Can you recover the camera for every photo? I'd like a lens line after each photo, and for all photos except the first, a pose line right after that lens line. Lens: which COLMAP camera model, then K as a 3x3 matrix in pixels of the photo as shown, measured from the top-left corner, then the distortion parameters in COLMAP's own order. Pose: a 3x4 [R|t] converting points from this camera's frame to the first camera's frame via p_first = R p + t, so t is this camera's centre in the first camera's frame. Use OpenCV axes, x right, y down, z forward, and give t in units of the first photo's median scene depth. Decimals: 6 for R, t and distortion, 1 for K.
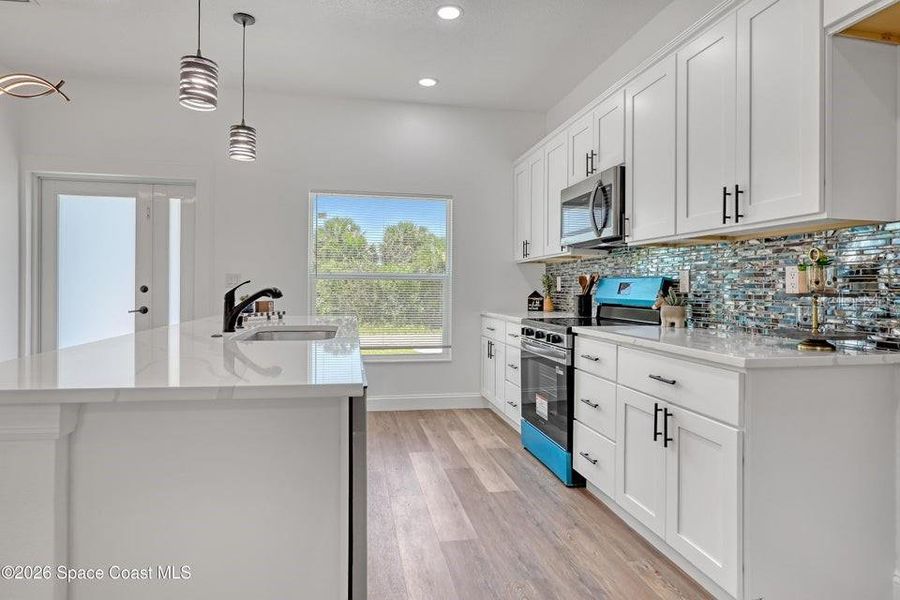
lens RADIAL K [[498.5, 0, 454.0], [0, 498.5, 284.4], [0, 0, 1]] dist [-0.042909, 0.021901]
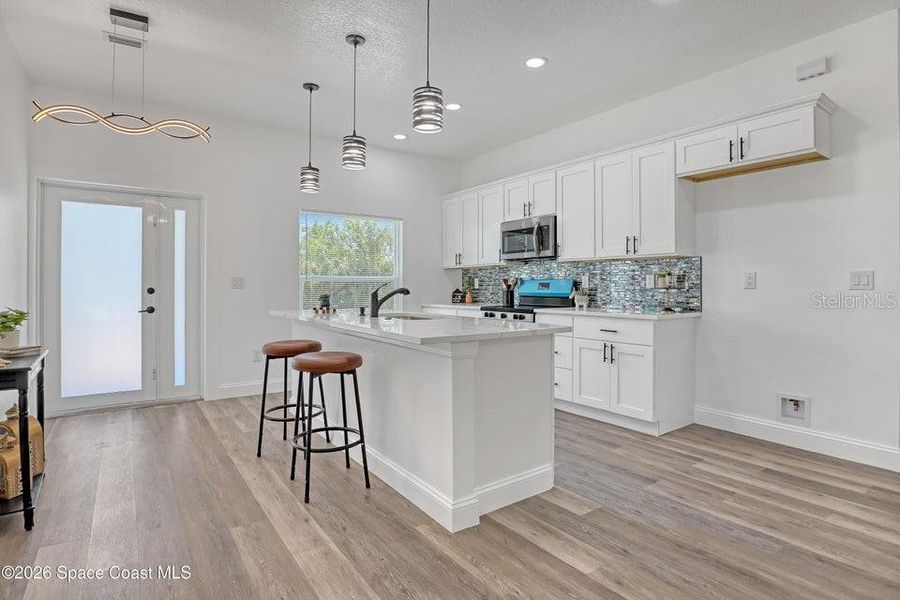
lens RADIAL K [[466.1, 0, 453.2], [0, 466.1, 282.4], [0, 0, 1]] dist [-0.044499, 0.012606]
pose [[0.913282, -0.006418, 0.407276, -0.648094], [0.006677, 0.999977, 0.000784, -0.008950], [-0.407272, 0.002003, 0.913305, -0.333606]]
